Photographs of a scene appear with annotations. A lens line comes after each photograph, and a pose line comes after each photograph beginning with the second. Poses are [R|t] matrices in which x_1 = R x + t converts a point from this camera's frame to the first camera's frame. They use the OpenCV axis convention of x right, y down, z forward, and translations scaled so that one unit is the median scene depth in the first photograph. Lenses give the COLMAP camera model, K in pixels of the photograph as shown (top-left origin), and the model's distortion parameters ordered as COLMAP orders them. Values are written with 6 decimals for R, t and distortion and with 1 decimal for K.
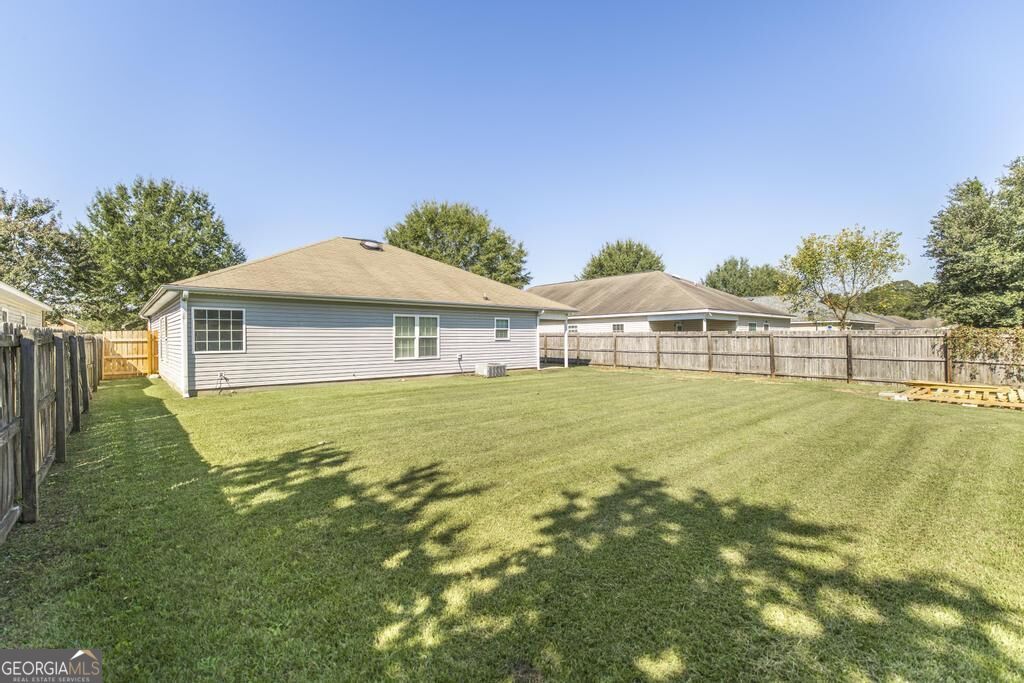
lens RADIAL K [[484.4, 0, 511.5], [0, 484.4, 339.7], [0, 0, 1]] dist [-0.000879, -0.000577]
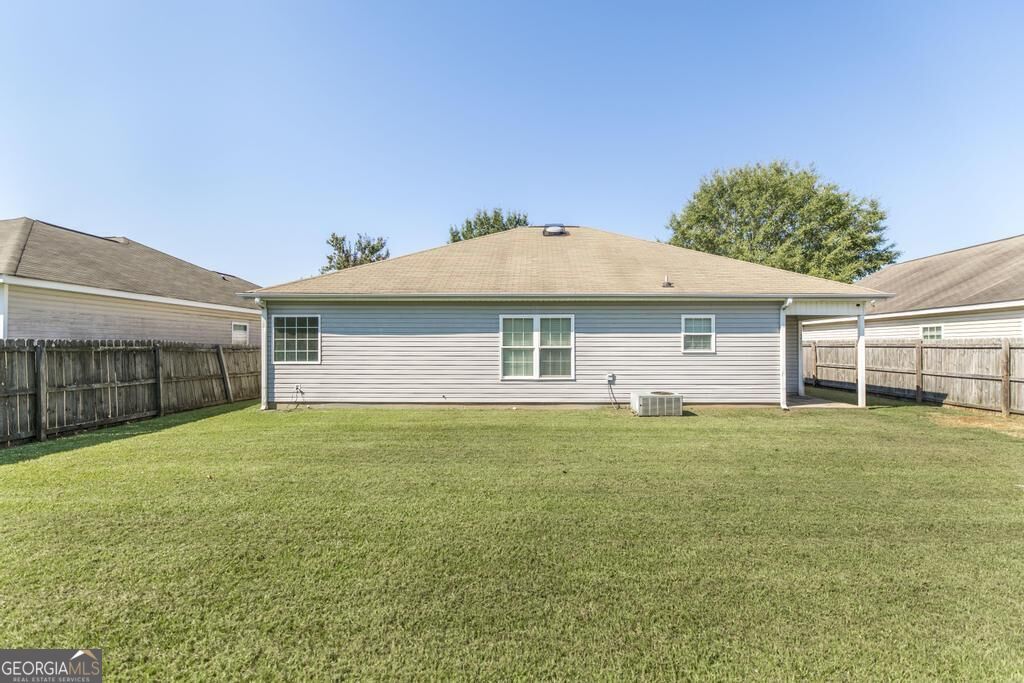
lens RADIAL K [[484.4, 0, 513.0], [0, 484.4, 343.7], [0, 0, 1]] dist [-0.000879, -0.000577]
pose [[0.726722, 0.000063, -0.686931, 0.247380], [-0.006893, 0.999950, -0.007201, -0.005183], [0.686897, 0.009969, 0.726687, 0.462548]]
